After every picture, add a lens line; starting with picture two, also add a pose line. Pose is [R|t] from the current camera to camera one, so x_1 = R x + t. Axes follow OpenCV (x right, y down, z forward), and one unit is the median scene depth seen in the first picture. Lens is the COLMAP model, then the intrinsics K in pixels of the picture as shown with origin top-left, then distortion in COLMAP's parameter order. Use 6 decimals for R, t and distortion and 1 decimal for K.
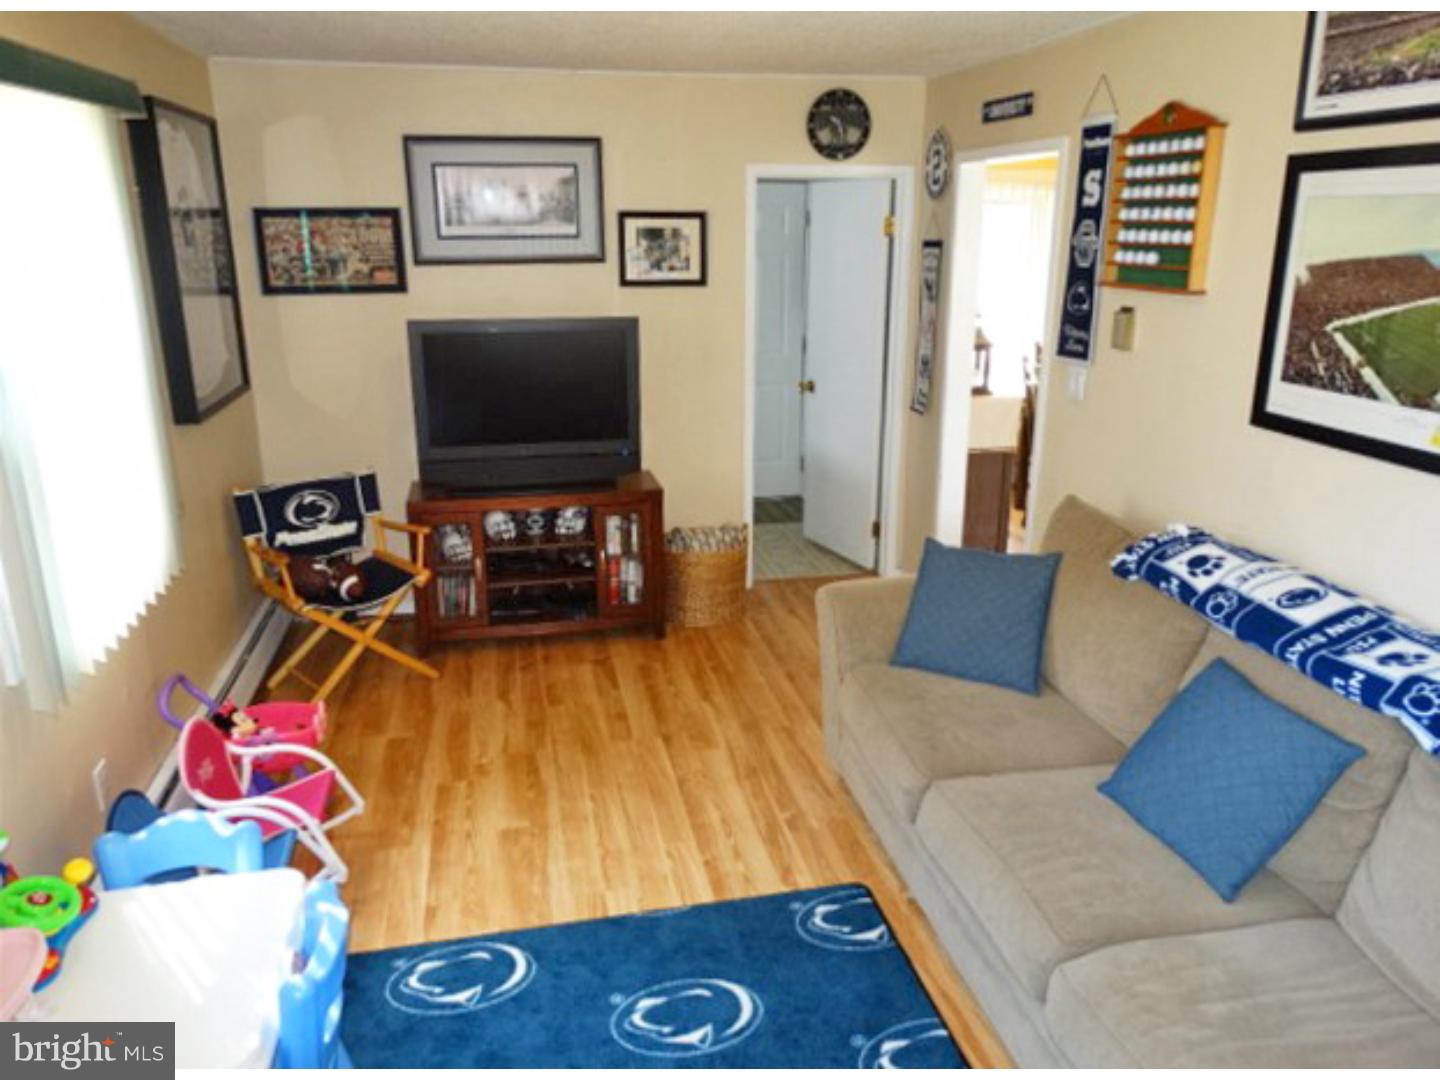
lens RADIAL K [[1031.2, 0, 720.2], [0, 1031.2, 539.4], [0, 0, 1]] dist [-0.001735, -0.003527]
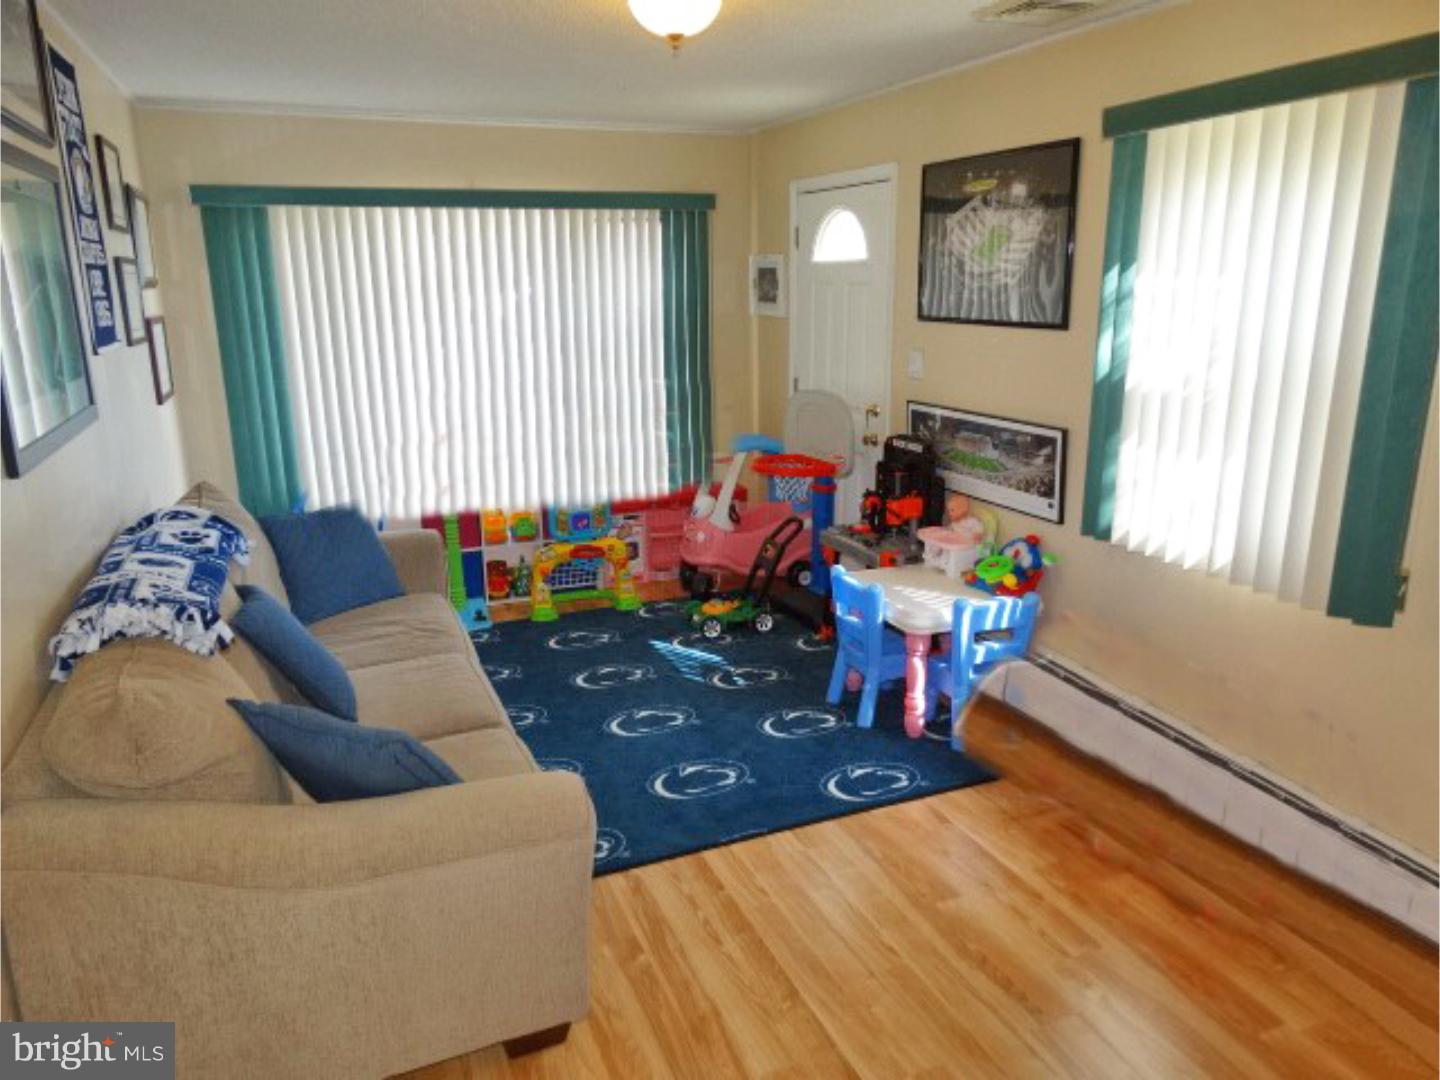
lens RADIAL K [[1031.2, 0, 720.9], [0, 1031.2, 537.9], [0, 0, 1]] dist [-0.001735, -0.003527]
pose [[-0.983096, 0.056305, -0.174217, 0.136436], [-0.043683, 0.851930, 0.521831, -0.465452], [0.177802, 0.520621, -0.835069, 1.649163]]
